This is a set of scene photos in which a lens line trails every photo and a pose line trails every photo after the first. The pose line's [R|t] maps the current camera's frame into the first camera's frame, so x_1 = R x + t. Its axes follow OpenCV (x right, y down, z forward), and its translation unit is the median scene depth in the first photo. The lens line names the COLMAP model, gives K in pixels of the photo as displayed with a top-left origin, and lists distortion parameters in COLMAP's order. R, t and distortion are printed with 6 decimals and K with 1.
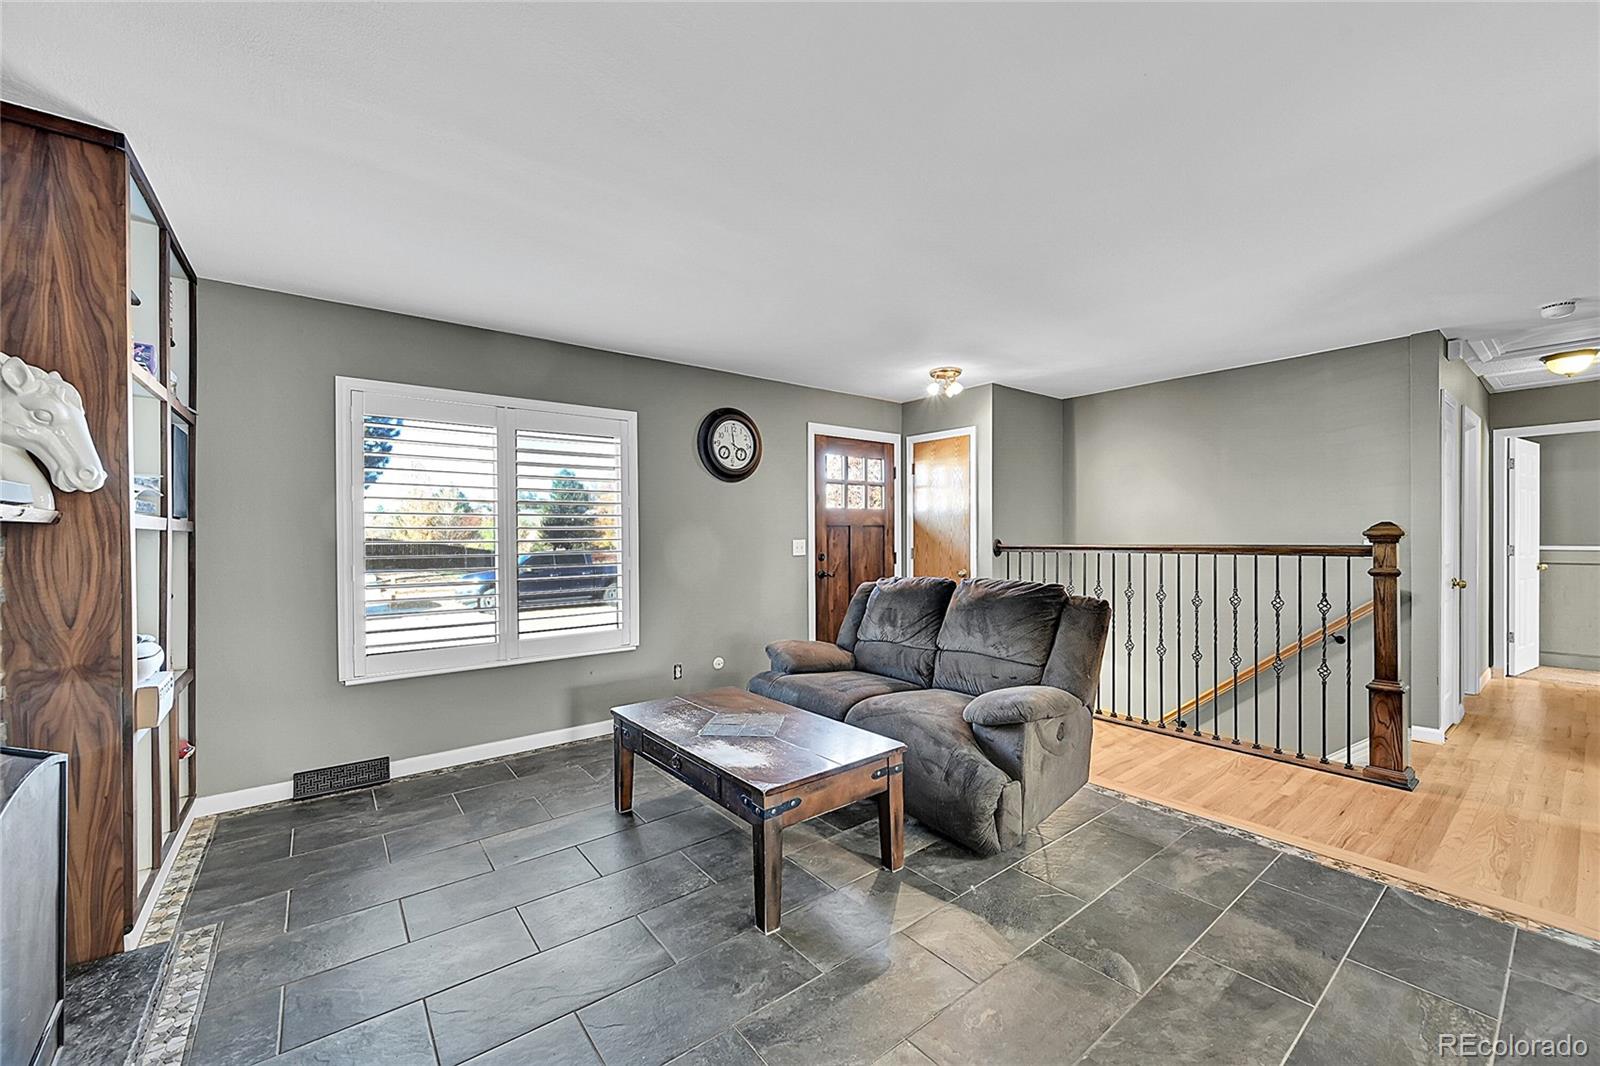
lens RADIAL K [[629.1, 0, 806.6], [0, 629.1, 538.2], [0, 0, 1]] dist [-0.002654, 0.000329]
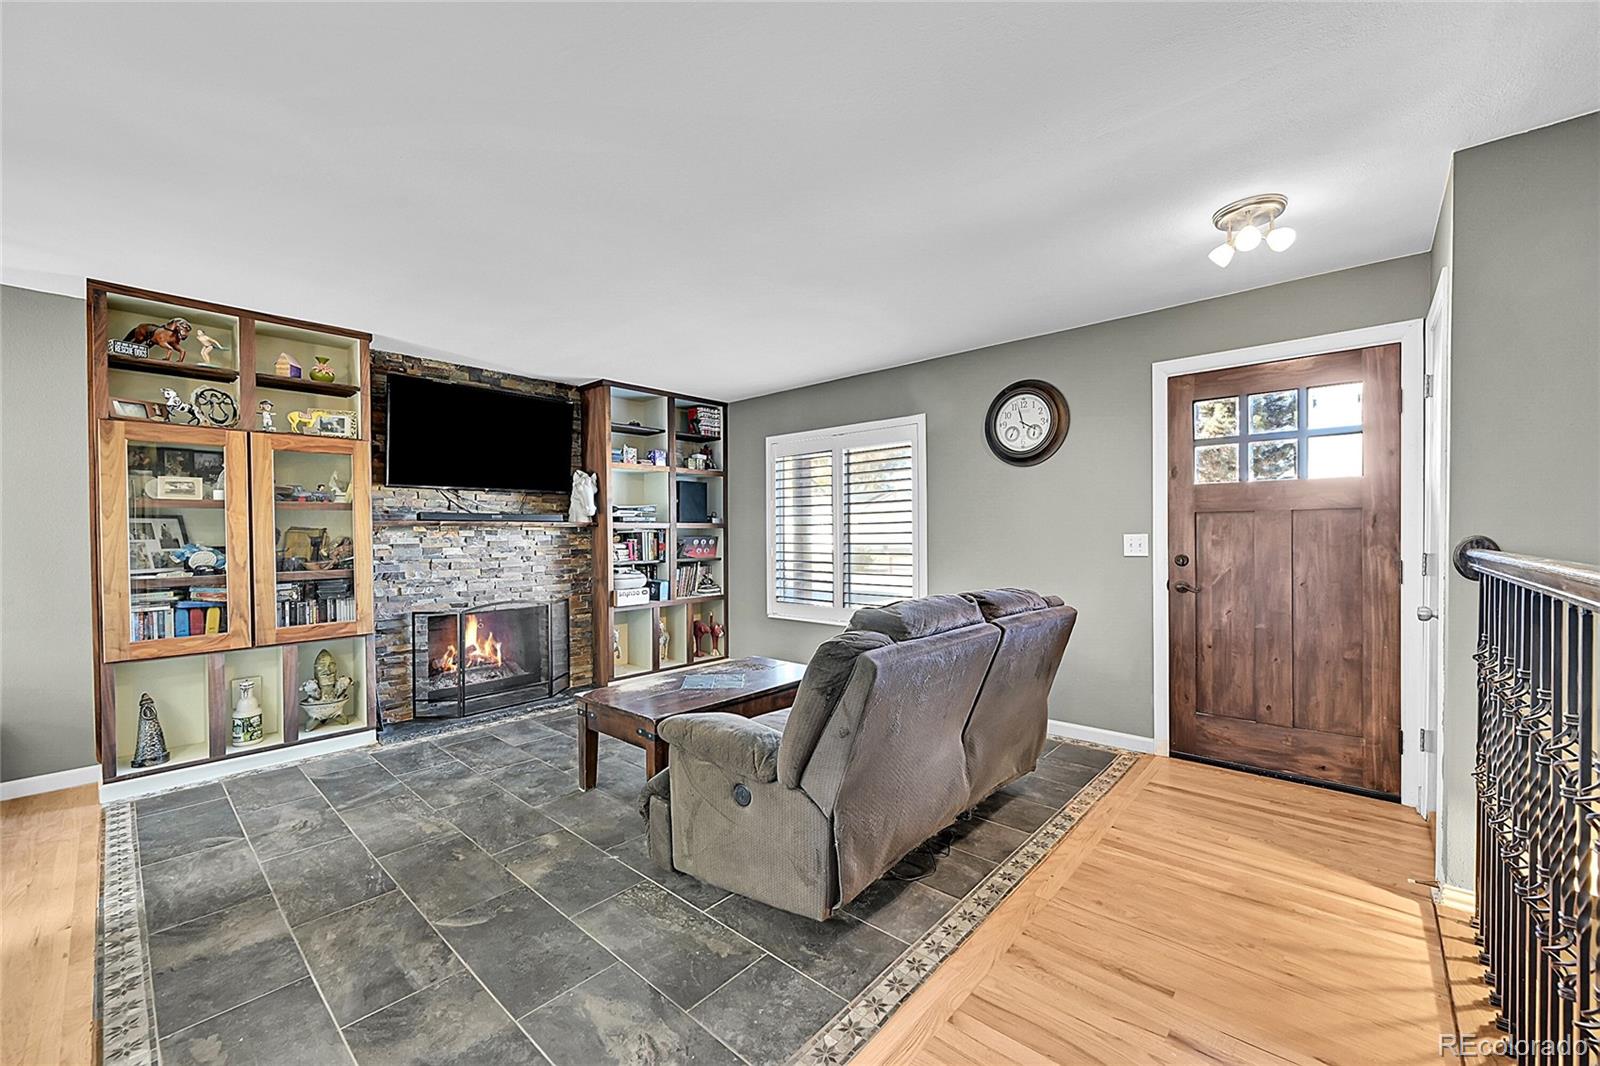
lens RADIAL K [[629.1, 0, 806.6], [0, 629.1, 538.2], [0, 0, 1]] dist [-0.002654, 0.000329]
pose [[0.174945, 0.012486, -0.984499, 0.687906], [0.001939, 0.999913, 0.013026, -0.003000], [0.984576, -0.004187, 0.174905, 0.567284]]
